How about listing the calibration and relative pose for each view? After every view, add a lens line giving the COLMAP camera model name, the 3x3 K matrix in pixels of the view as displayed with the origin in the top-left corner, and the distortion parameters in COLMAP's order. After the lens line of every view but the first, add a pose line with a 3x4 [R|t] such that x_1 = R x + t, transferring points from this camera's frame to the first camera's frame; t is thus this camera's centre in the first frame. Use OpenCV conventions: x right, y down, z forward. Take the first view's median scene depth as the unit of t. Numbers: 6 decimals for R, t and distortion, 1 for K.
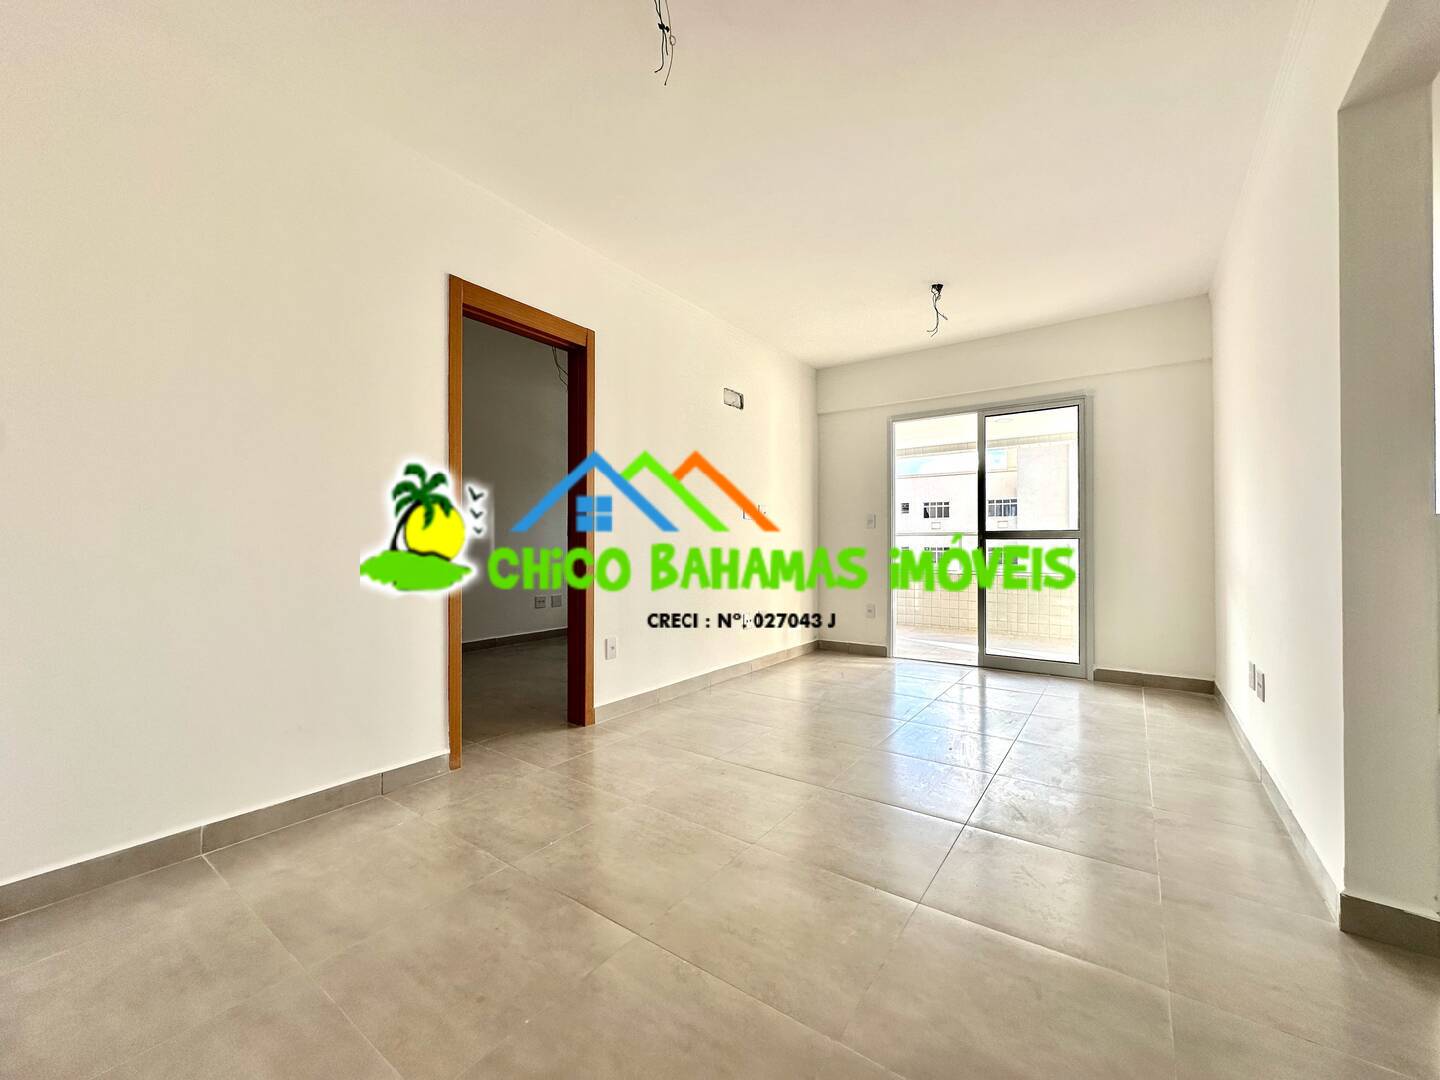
lens RADIAL K [[576.0, 0, 717.9], [0, 576.0, 542.2], [0, 0, 1]] dist [-0.000481, -0.000011]
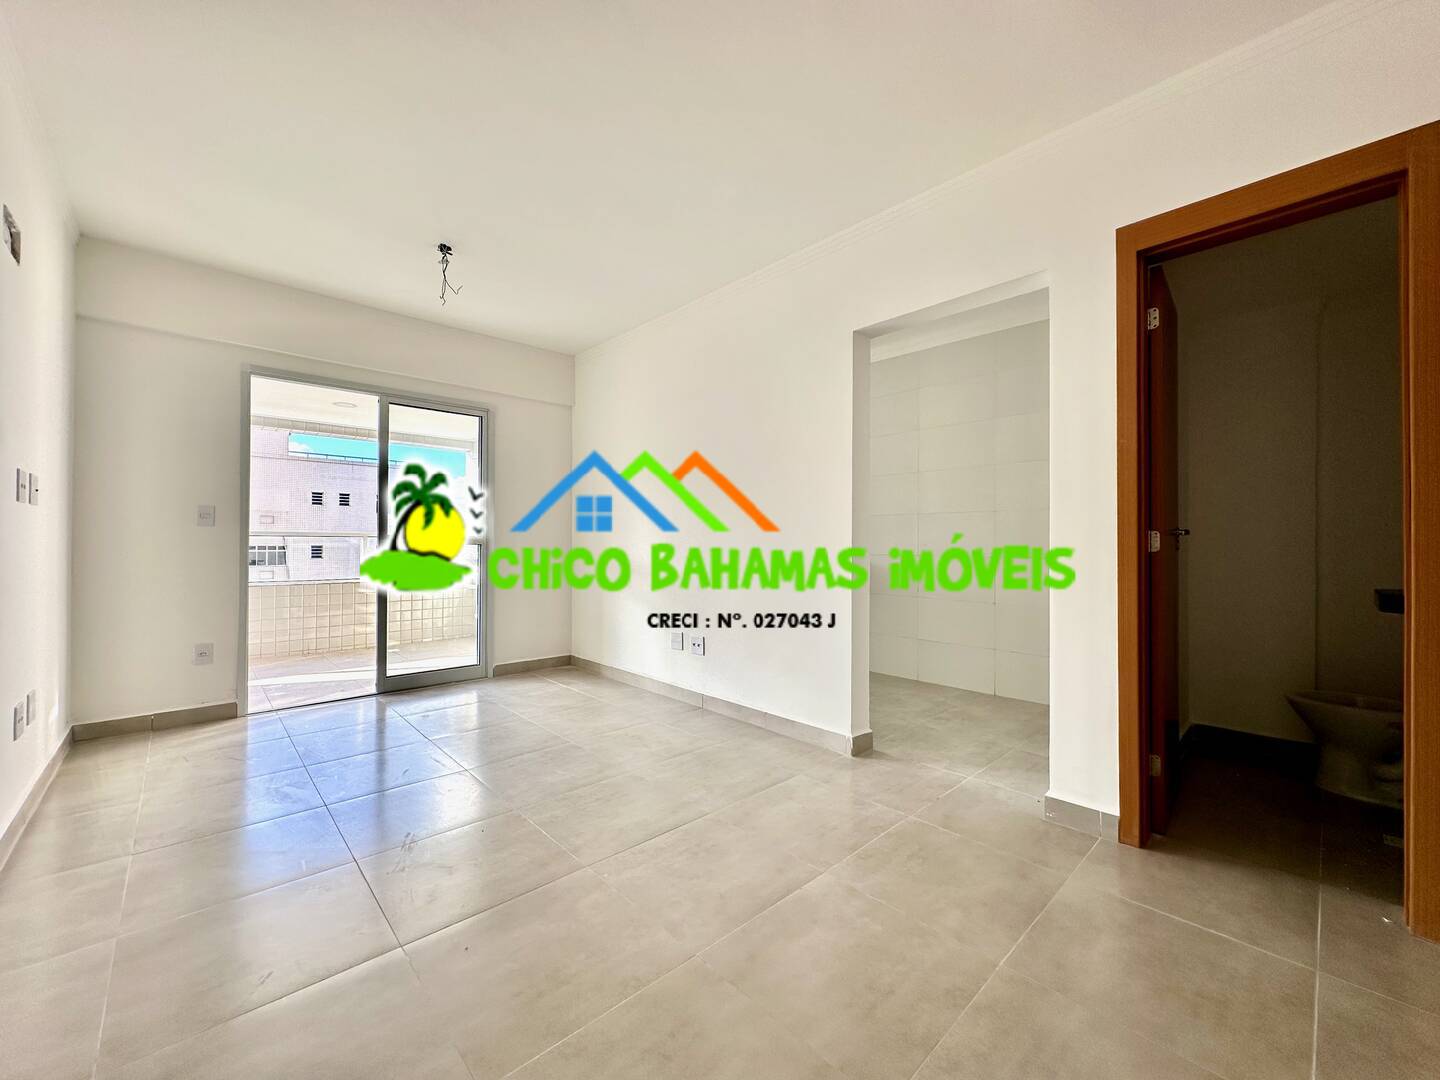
lens RADIAL K [[576.0, 0, 717.9], [0, 576.0, 542.2], [0, 0, 1]] dist [-0.000481, -0.000011]
pose [[0.200011, 0.006384, 0.979773, -0.283982], [-0.007136, 0.999962, -0.005059, -0.007755], [-0.979768, -0.005979, 0.200049, 0.340094]]
